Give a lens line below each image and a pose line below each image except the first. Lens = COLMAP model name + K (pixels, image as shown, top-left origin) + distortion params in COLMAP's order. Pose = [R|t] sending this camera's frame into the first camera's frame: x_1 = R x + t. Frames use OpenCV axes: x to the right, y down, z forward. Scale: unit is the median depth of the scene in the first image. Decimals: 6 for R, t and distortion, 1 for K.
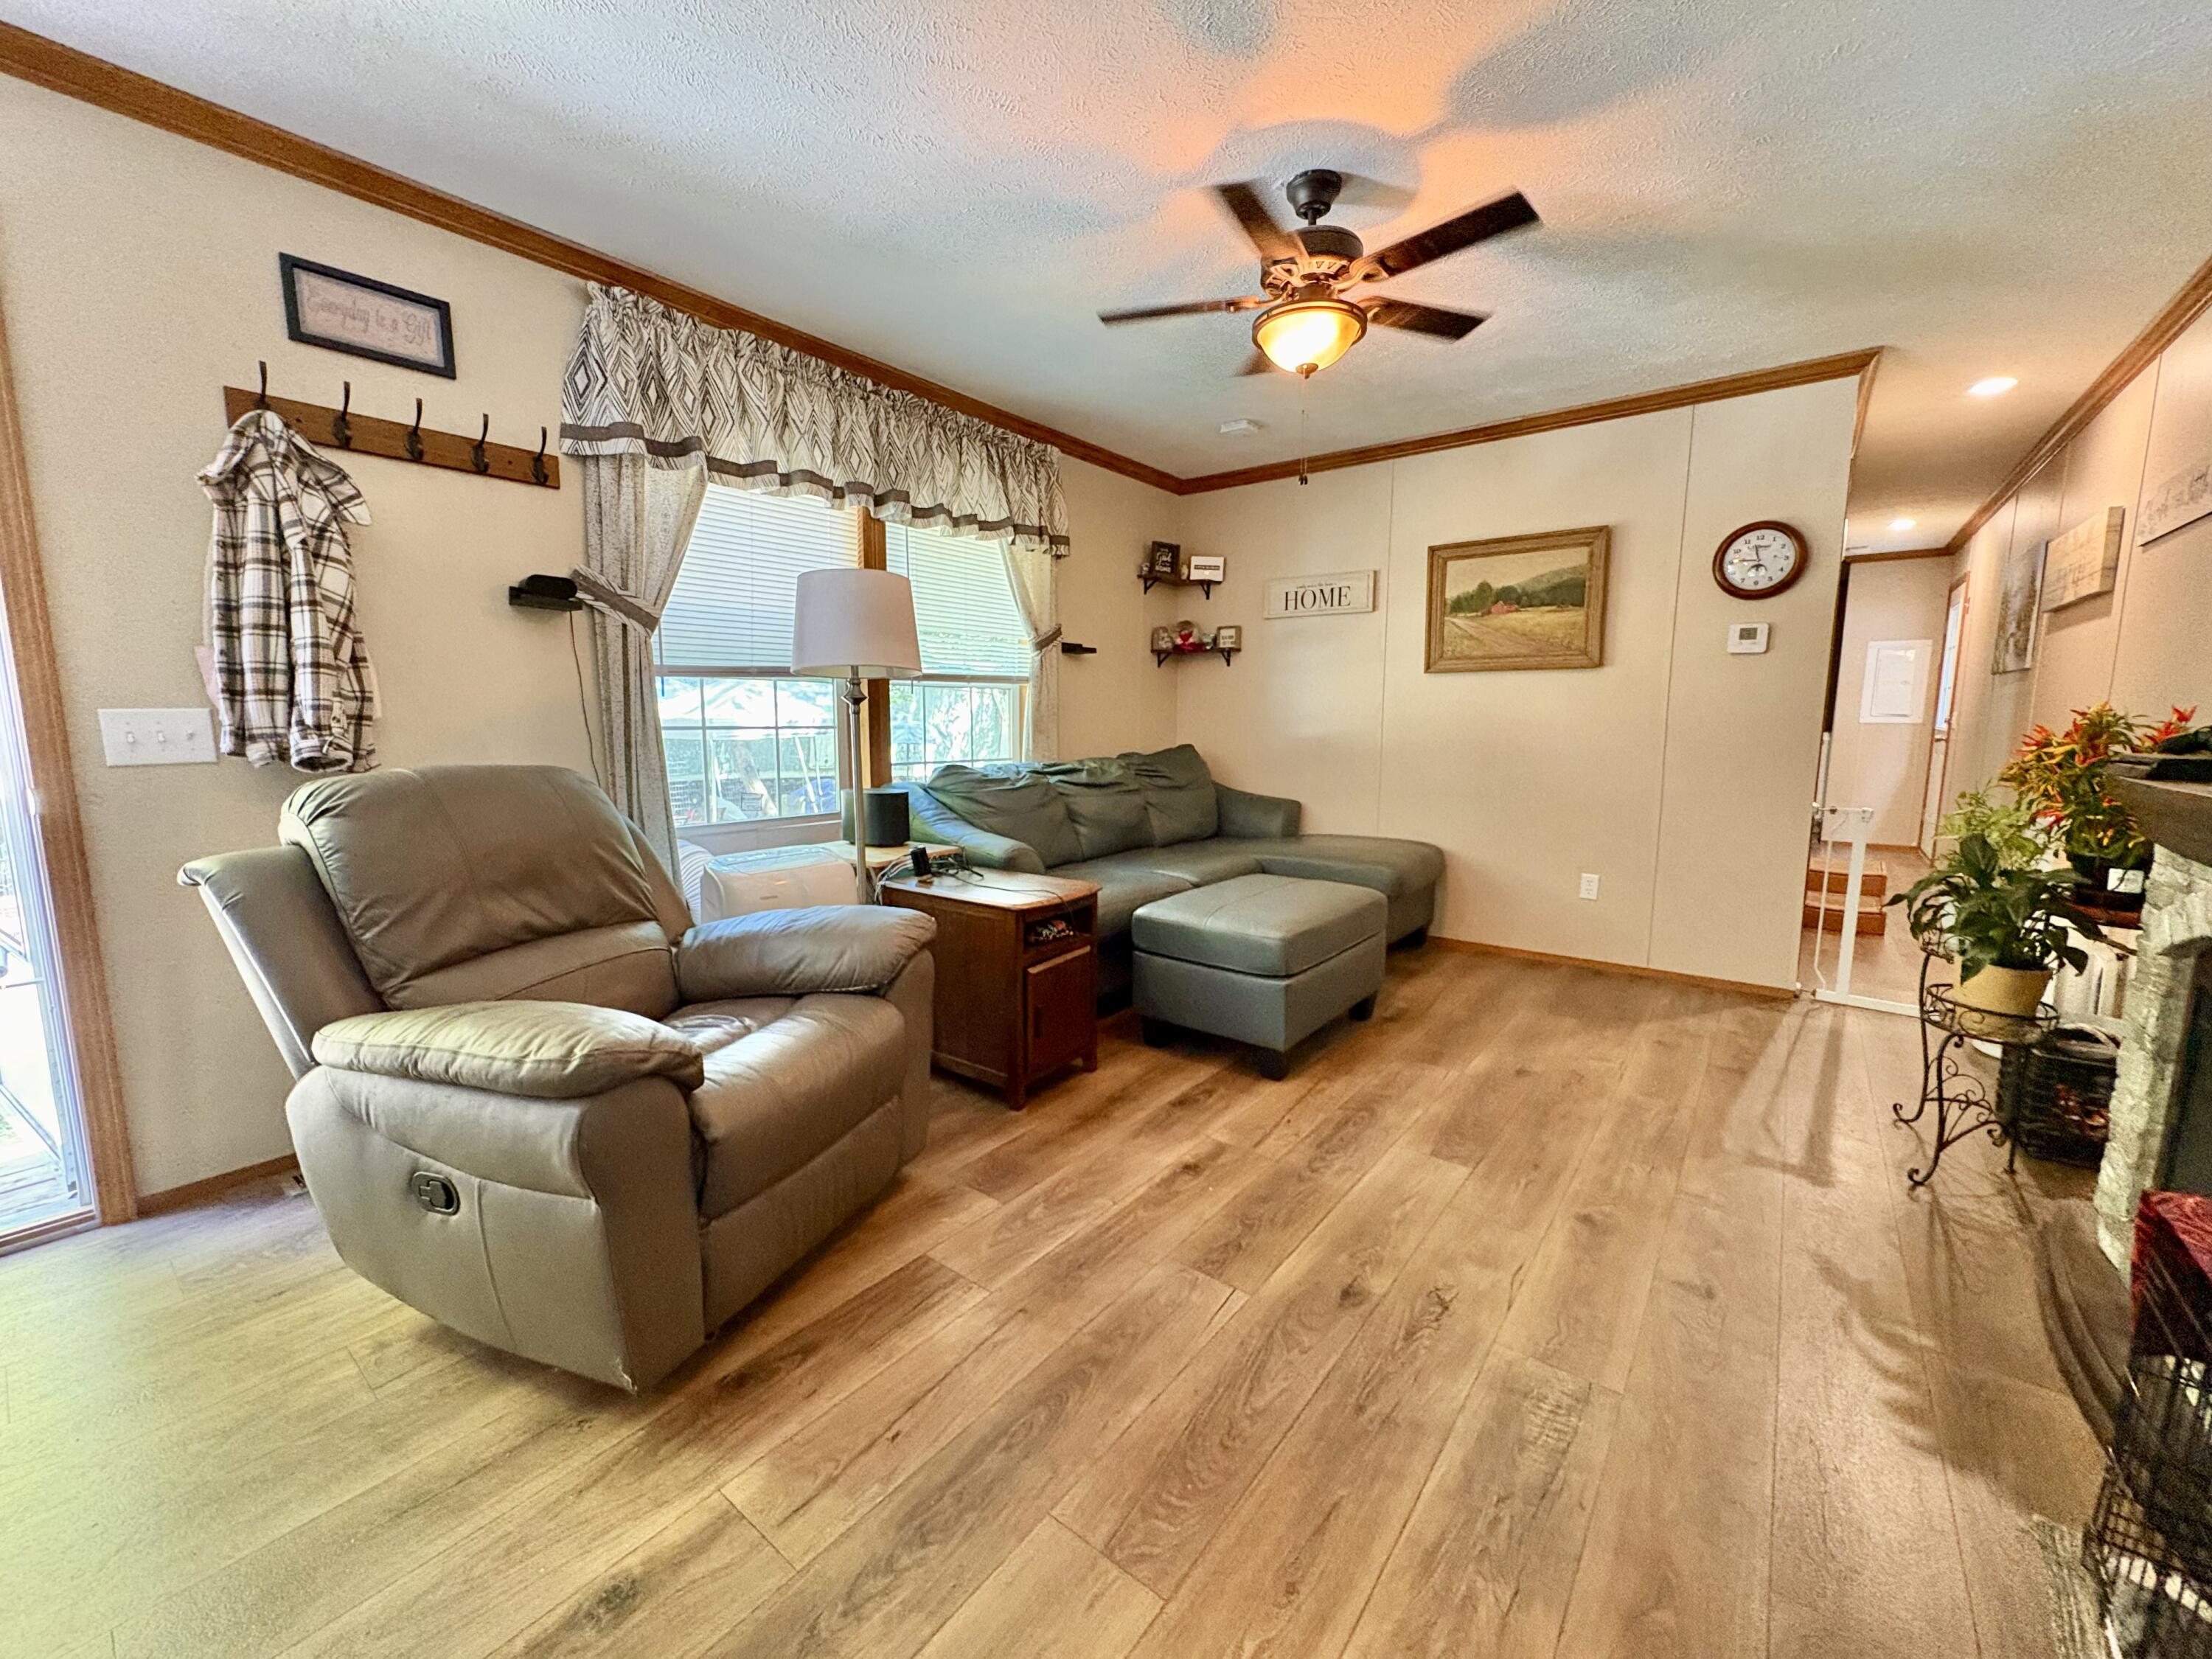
lens RADIAL K [[875.9, 0, 1090.6], [0, 875.9, 838.0], [0, 0, 1]] dist [-0.002822, -0.000646]
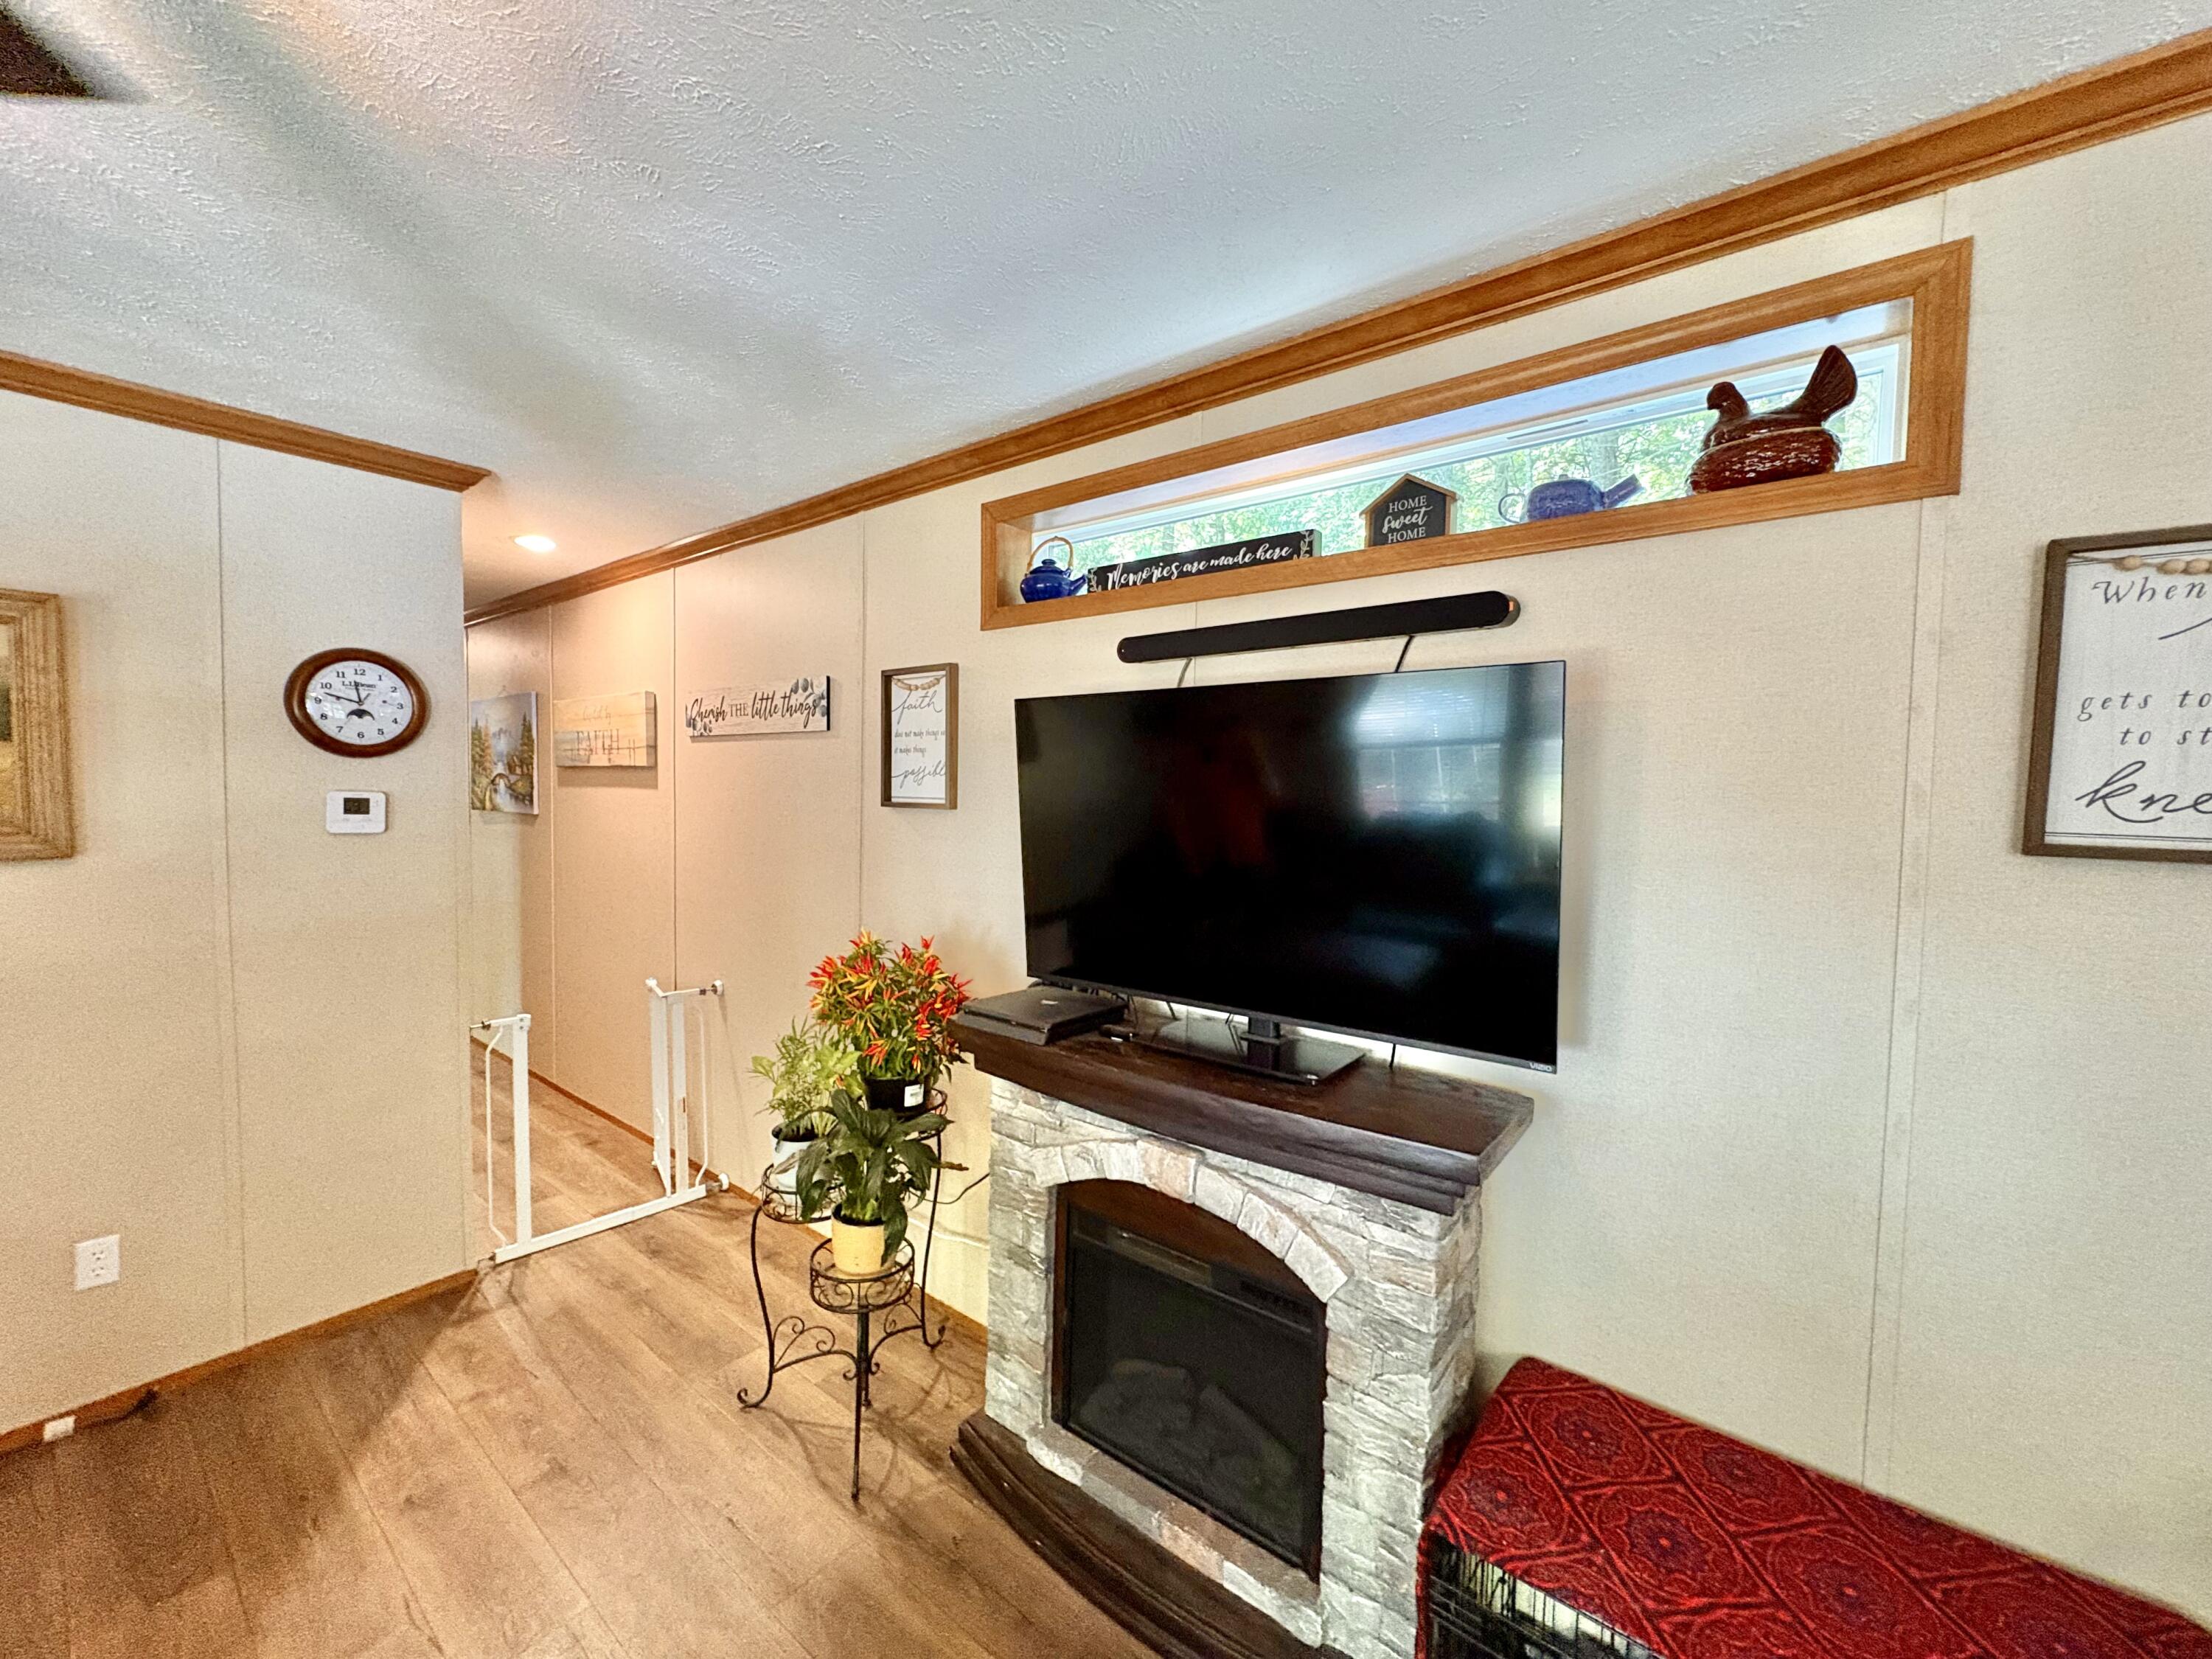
lens RADIAL K [[875.9, 0, 1100.5], [0, 875.9, 819.0], [0, 0, 1]] dist [-0.002822, -0.000646]
pose [[-0.018737, -0.041270, 0.998972, 0.052605], [0.118669, 0.991993, 0.043207, -0.184047], [-0.992757, 0.119357, -0.013689, 0.428805]]
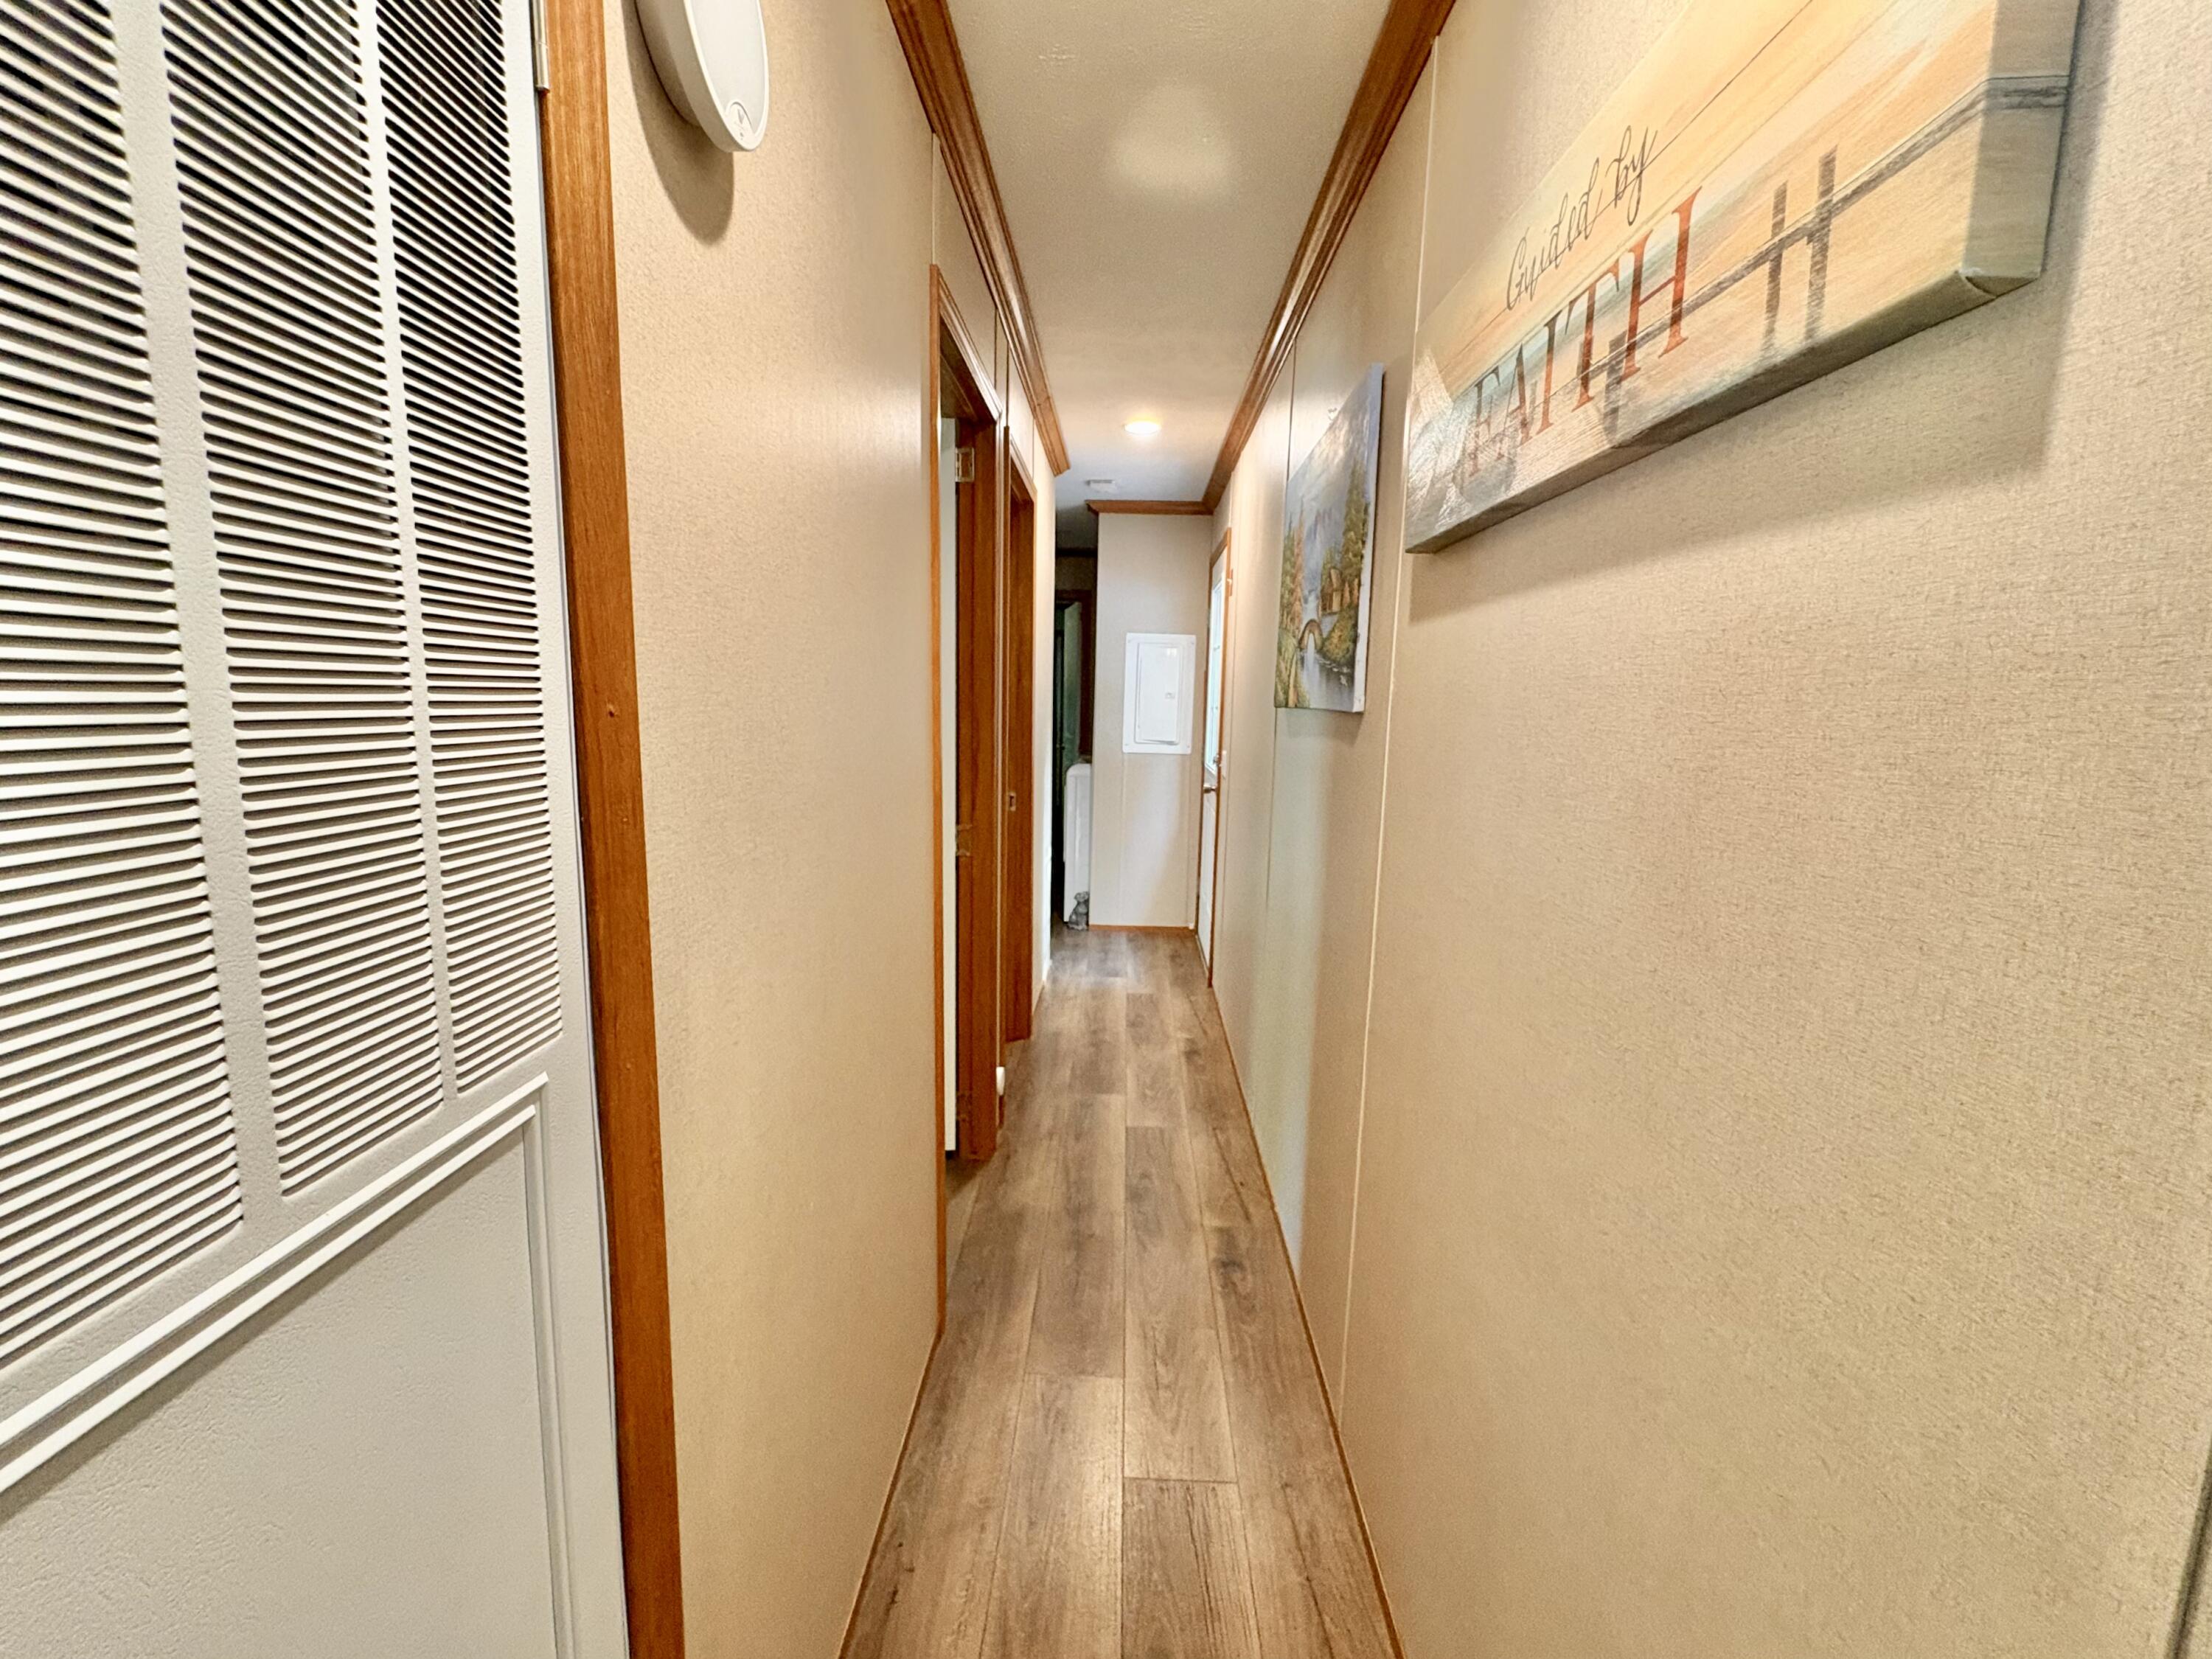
lens RADIAL K [[875.9, 0, 1108.4], [0, 875.9, 822.1], [0, 0, 1]] dist [-0.002822, -0.000646]
pose [[0.798402, -0.064256, 0.598686, 0.895890], [0.054006, 0.997924, 0.035084, -0.197038], [-0.599697, 0.004321, 0.800215, 0.900831]]
